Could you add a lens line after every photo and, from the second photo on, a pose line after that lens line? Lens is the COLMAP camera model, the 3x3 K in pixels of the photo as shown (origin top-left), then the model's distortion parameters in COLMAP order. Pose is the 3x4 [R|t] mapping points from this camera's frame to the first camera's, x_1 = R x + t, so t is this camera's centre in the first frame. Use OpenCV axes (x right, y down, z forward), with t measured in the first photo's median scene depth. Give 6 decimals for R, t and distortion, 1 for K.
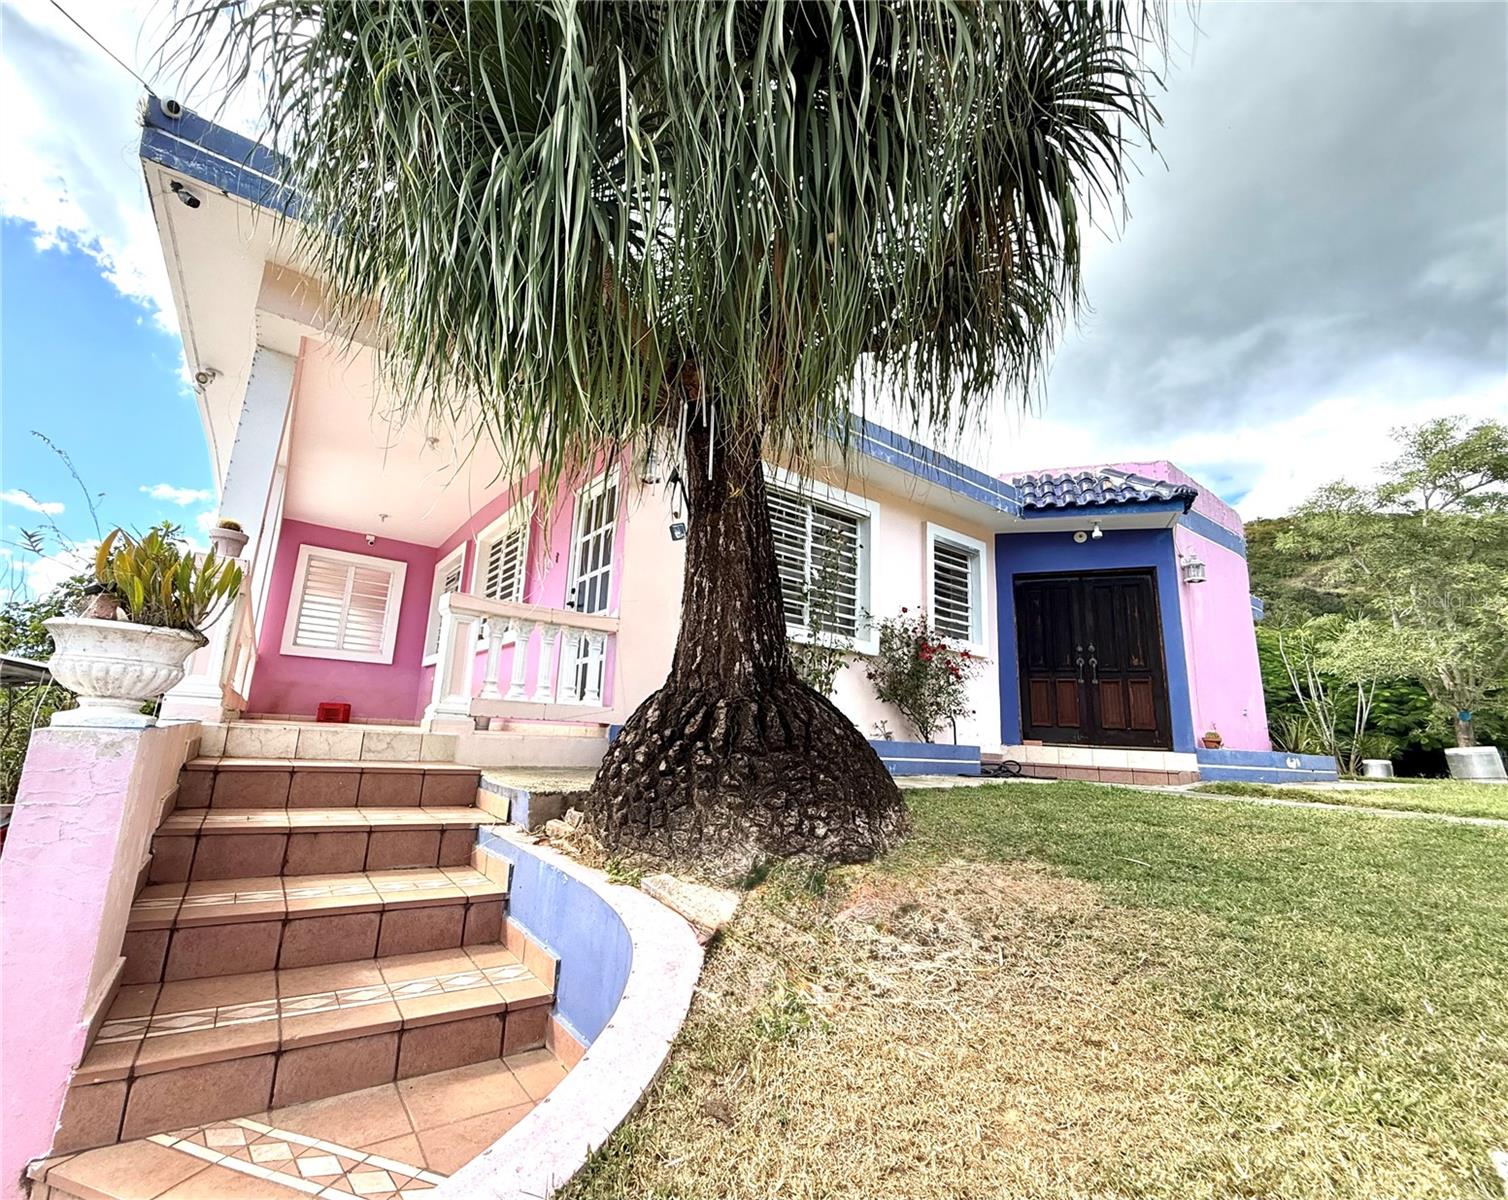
lens RADIAL K [[668.4, 0, 754.0], [0, 668.4, 600.0], [0, 0, 1]] dist [0.000339, 0.000004]
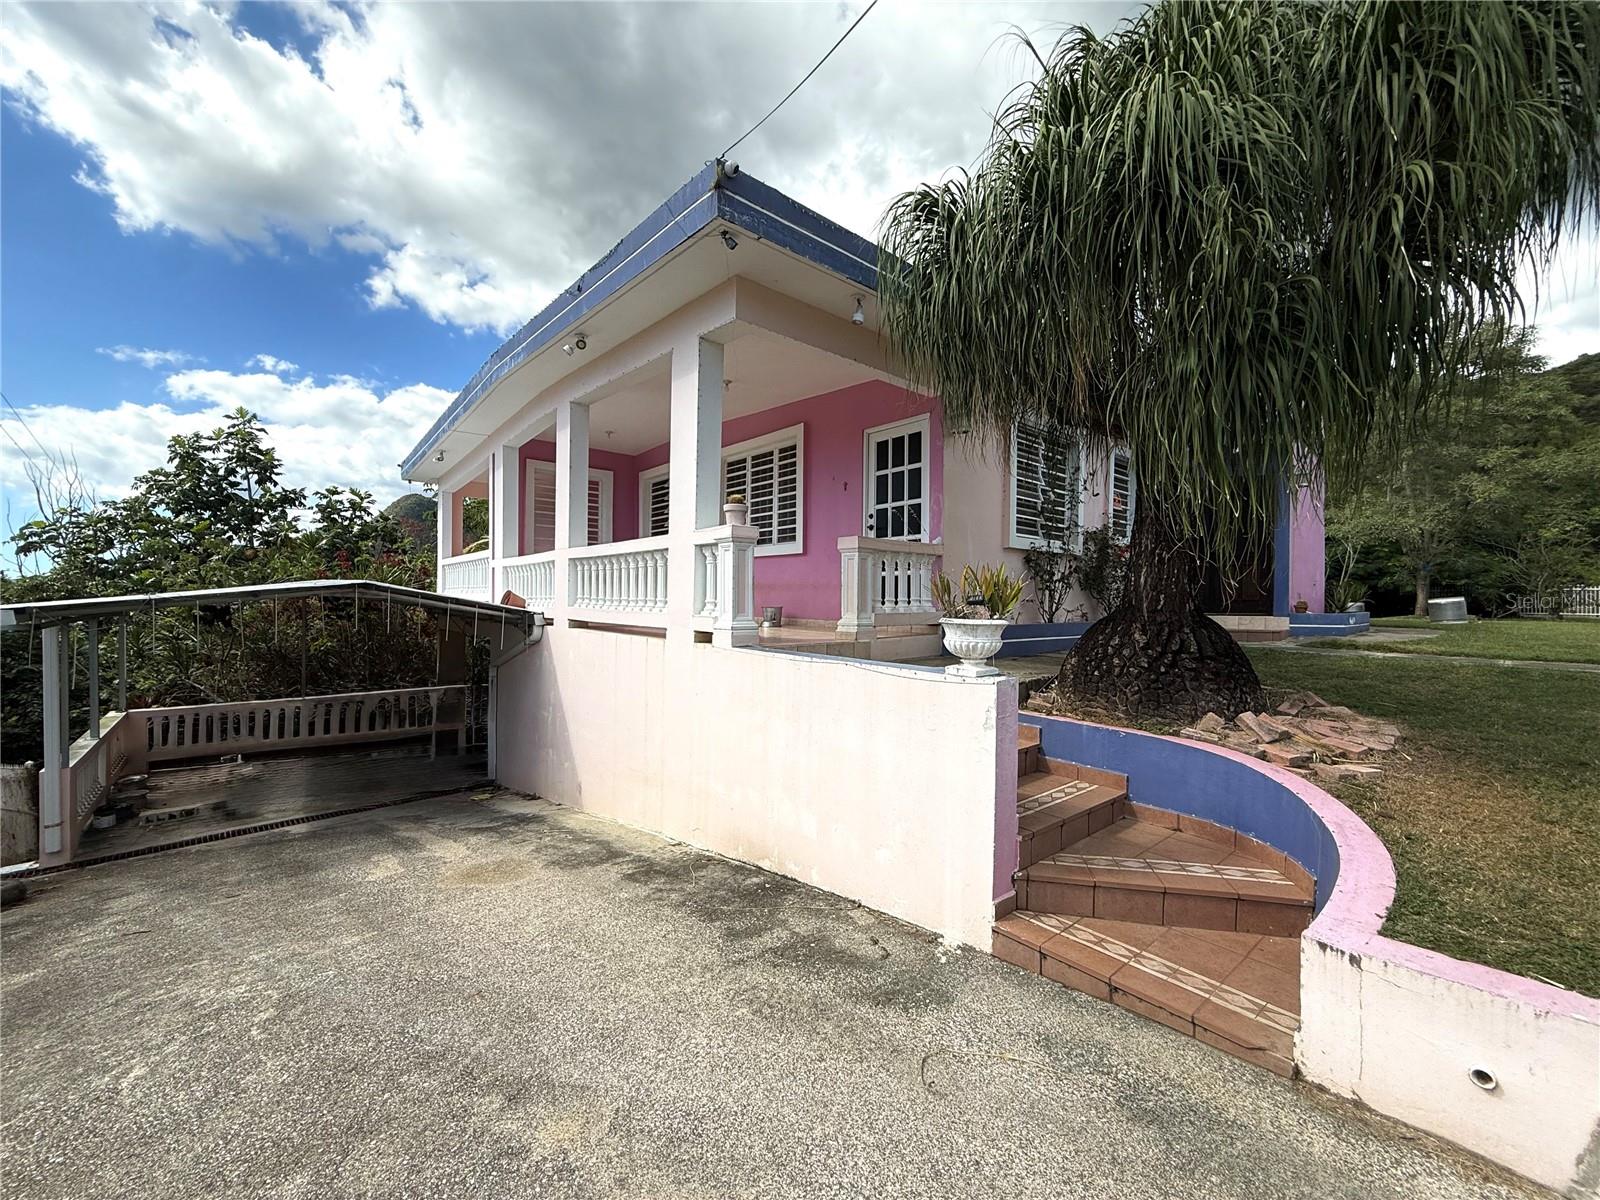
lens RADIAL K [[671.1, 0, 800.0], [0, 671.1, 600.0], [0, 0, 1]] dist [-0.002807, -0.000111]
pose [[0.993264, -0.040758, 0.108469, -0.545424], [0.015730, 0.974859, 0.222265, -0.141222], [-0.114801, -0.219061, 0.968934, -0.228608]]
